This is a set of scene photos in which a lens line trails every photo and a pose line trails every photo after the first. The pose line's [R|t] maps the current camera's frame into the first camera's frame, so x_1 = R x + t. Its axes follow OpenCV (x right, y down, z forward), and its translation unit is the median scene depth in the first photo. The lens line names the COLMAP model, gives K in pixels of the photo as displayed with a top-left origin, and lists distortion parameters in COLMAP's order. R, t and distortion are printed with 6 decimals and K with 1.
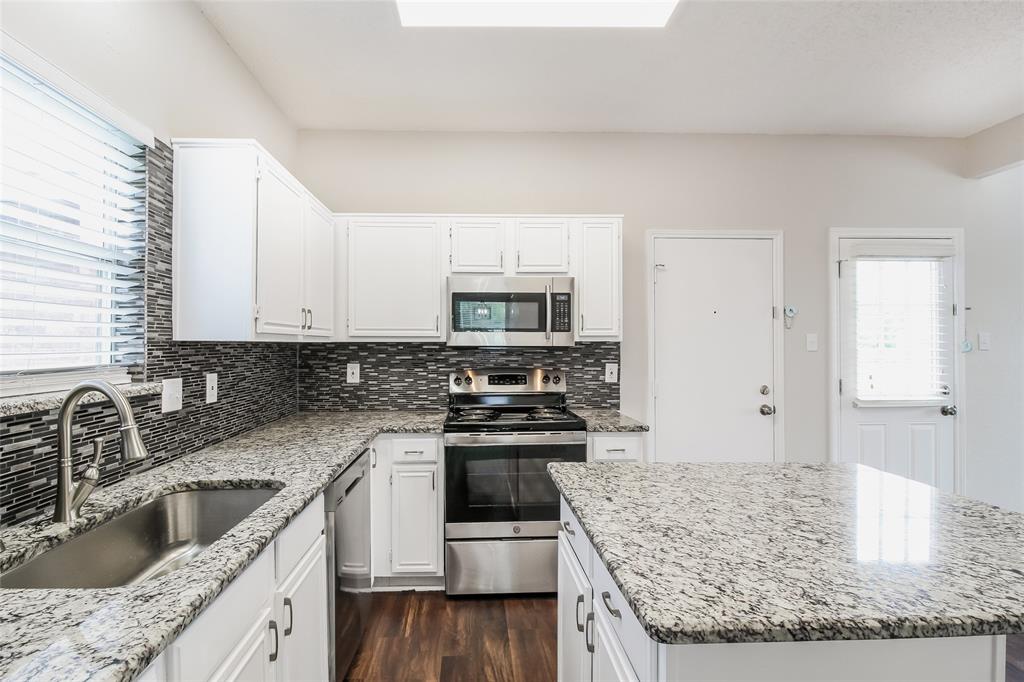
lens RADIAL K [[480.6, 0, 508.9], [0, 480.6, 343.8], [0, 0, 1]] dist [-0.018777, -0.004325]
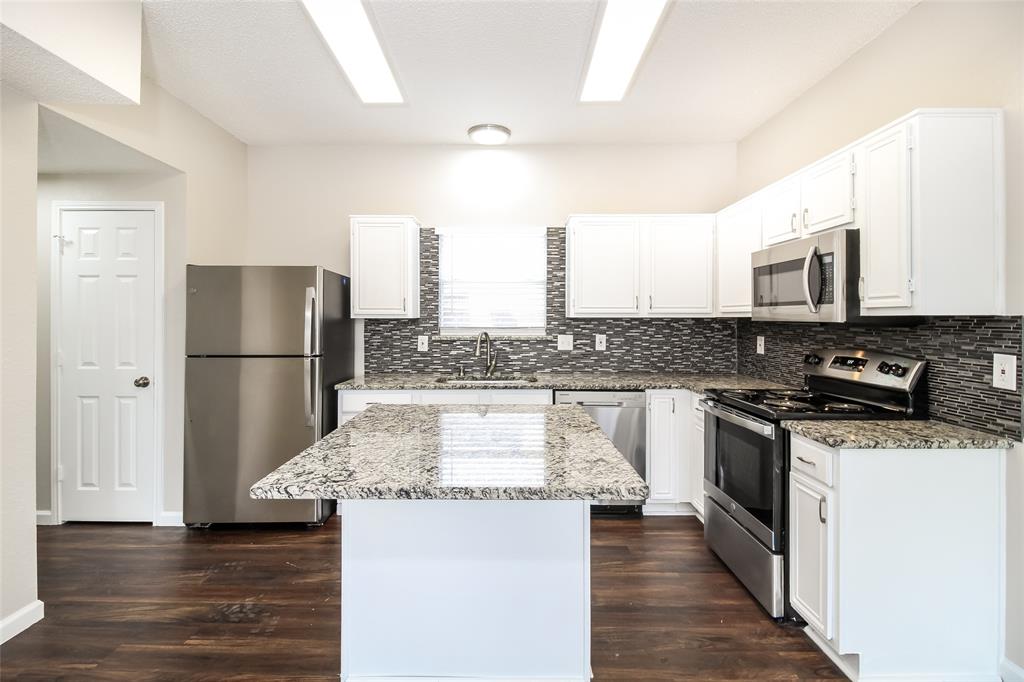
lens RADIAL K [[480.6, 0, 495.0], [0, 480.6, 317.6], [0, 0, 1]] dist [-0.018777, -0.004325]
pose [[-0.067270, 0.000126, -0.997735, 1.138528], [0.001356, 0.999999, 0.000035, -0.004462], [0.997734, -0.001351, -0.067270, 0.641534]]
